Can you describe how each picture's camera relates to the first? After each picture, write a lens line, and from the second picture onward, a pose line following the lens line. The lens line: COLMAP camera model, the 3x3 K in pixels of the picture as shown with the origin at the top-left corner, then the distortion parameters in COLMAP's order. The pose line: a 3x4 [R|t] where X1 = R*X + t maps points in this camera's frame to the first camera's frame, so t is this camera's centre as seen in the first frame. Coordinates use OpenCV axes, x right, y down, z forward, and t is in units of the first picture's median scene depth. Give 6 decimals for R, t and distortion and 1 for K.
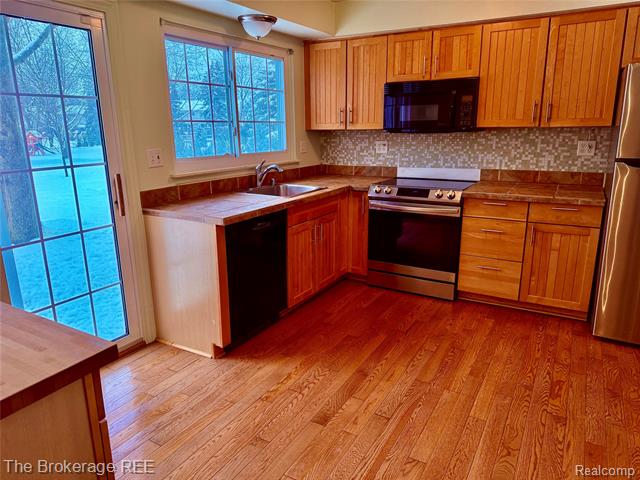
lens RADIAL K [[444.6, 0, 315.0], [0, 444.6, 239.8], [0, 0, 1]] dist [0.028522, -0.021261]
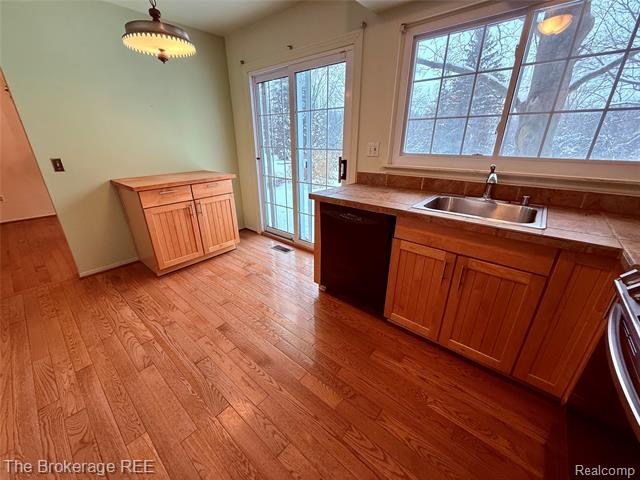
lens RADIAL K [[254.2, 0, 316.9], [0, 254.2, 240.5], [0, 0, 1]] dist [-0.000030, 0.001027]
pose [[-0.180888, 0.369958, -0.911269, 0.487072], [-0.243101, 0.880984, 0.405918, -0.215303], [0.952986, 0.294956, -0.069422, 0.989421]]
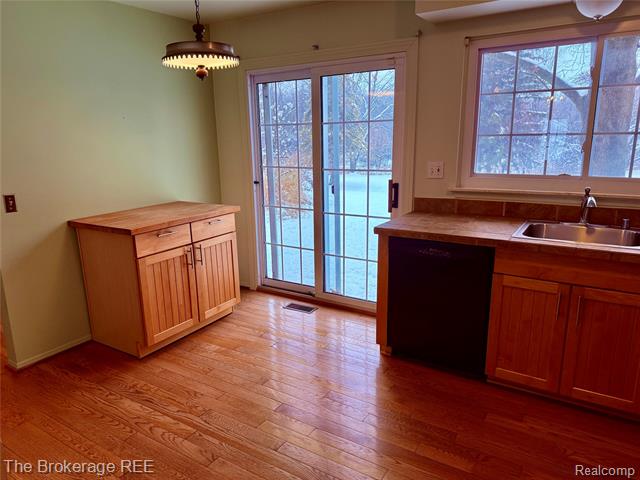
lens RADIAL K [[444.6, 0, 316.1], [0, 444.6, 242.7], [0, 0, 1]] dist [0.028522, -0.021261]
pose [[-0.040506, 0.239699, -0.970002, 0.772152], [-0.230883, 0.942280, 0.242490, -0.216333], [0.972138, 0.233779, 0.017174, 0.749781]]
